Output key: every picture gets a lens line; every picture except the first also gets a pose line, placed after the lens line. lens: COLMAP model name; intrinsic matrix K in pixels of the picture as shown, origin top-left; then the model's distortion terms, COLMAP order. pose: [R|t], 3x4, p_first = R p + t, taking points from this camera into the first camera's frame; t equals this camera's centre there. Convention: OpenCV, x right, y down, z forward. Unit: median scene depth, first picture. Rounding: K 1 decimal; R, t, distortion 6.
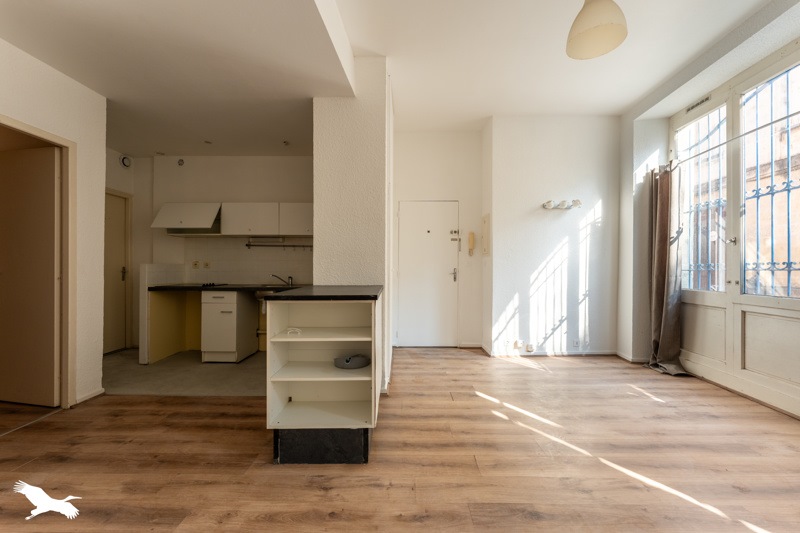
lens RADIAL K [[325.4, 0, 398.2], [0, 325.4, 266.7], [0, 0, 1]] dist [0.001719, 0.000210]
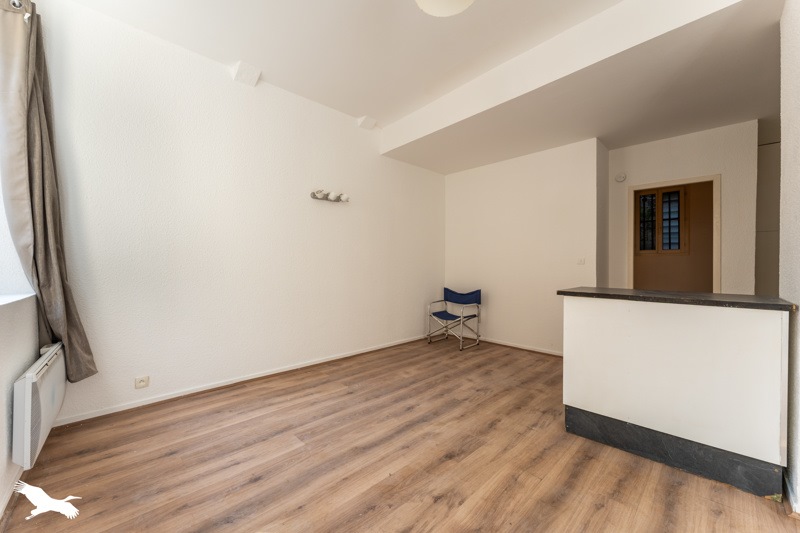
lens RADIAL K [[320.1, 0, 398.7], [0, 320.1, 263.3], [0, 0, 1]] dist [0.001033, 0.000032]
pose [[-0.700836, -0.006902, -0.713289, 0.695651], [-0.006925, 0.999972, -0.002872, -0.001114], [0.713289, 0.002927, -0.700864, 0.820948]]
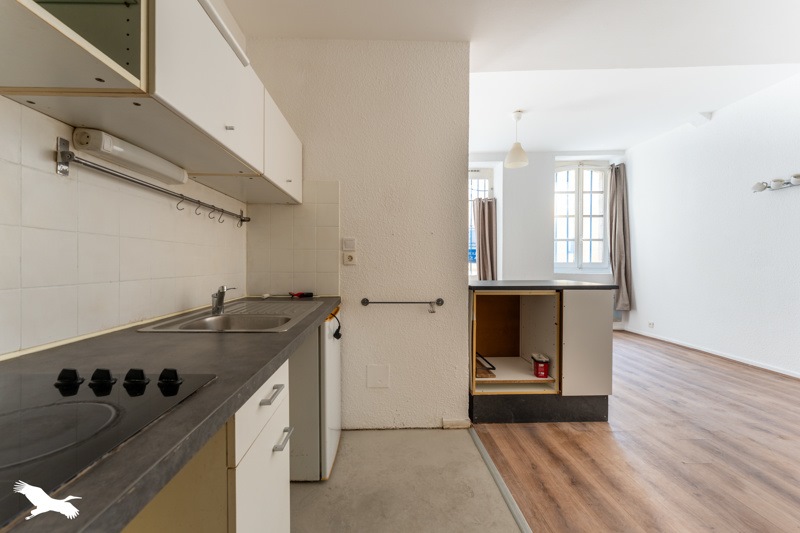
lens RADIAL K [[329.1, 0, 385.9], [0, 329.1, 265.0], [0, 0, 1]] dist [0.000702, 0.000043]
pose [[-0.037768, -0.009652, 0.999240, -0.943321], [0.000218, 0.999953, 0.009667, 0.000186], [-0.999287, 0.000583, -0.037764, 1.116417]]
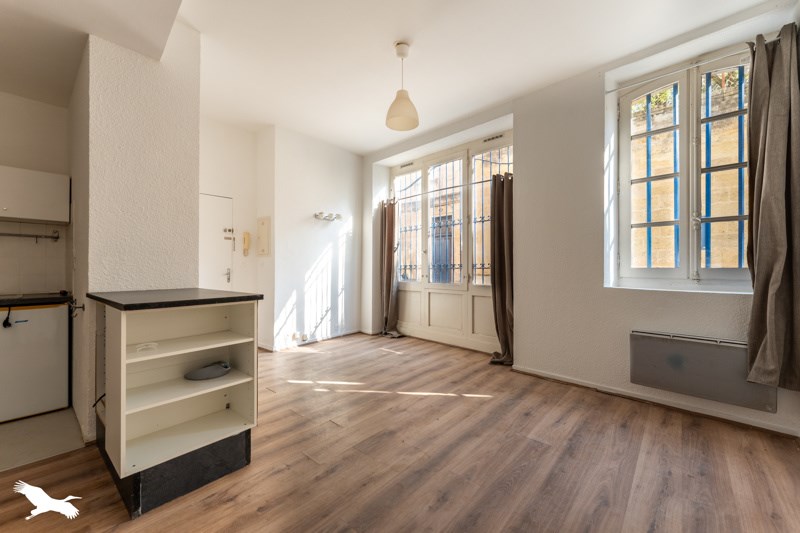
lens RADIAL K [[325.4, 0, 398.2], [0, 325.4, 266.7], [0, 0, 1]] dist [0.001719, 0.000210]
pose [[0.647346, 0.000720, 0.762196, -0.332959], [-0.001379, 0.999999, 0.000226, -0.001750], [-0.762195, -0.001198, 0.647347, 0.002962]]
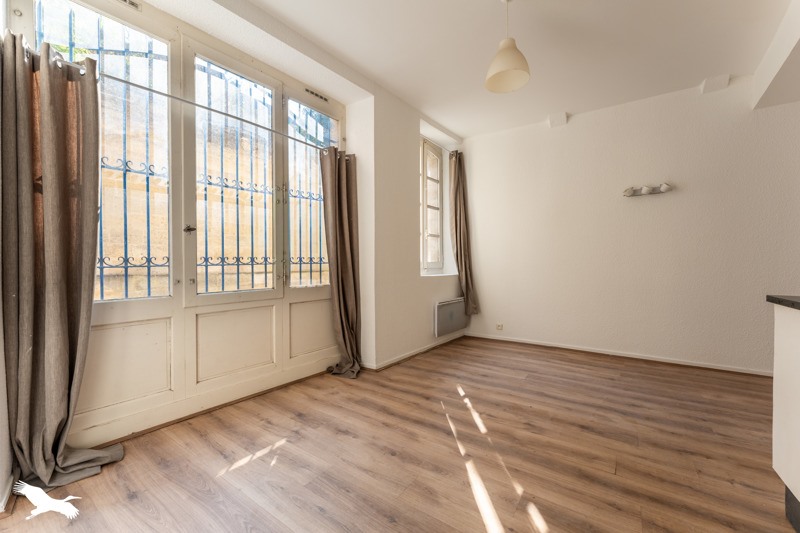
lens RADIAL K [[318.7, 0, 400.0], [0, 318.7, 266.5], [0, 0, 1]] dist [-0.007978, -0.000039]
pose [[-0.833964, -0.005025, 0.551796, 0.153851], [0.003977, 0.999878, 0.015116, 0.002420], [-0.551804, 0.014801, -0.833842, 1.247379]]
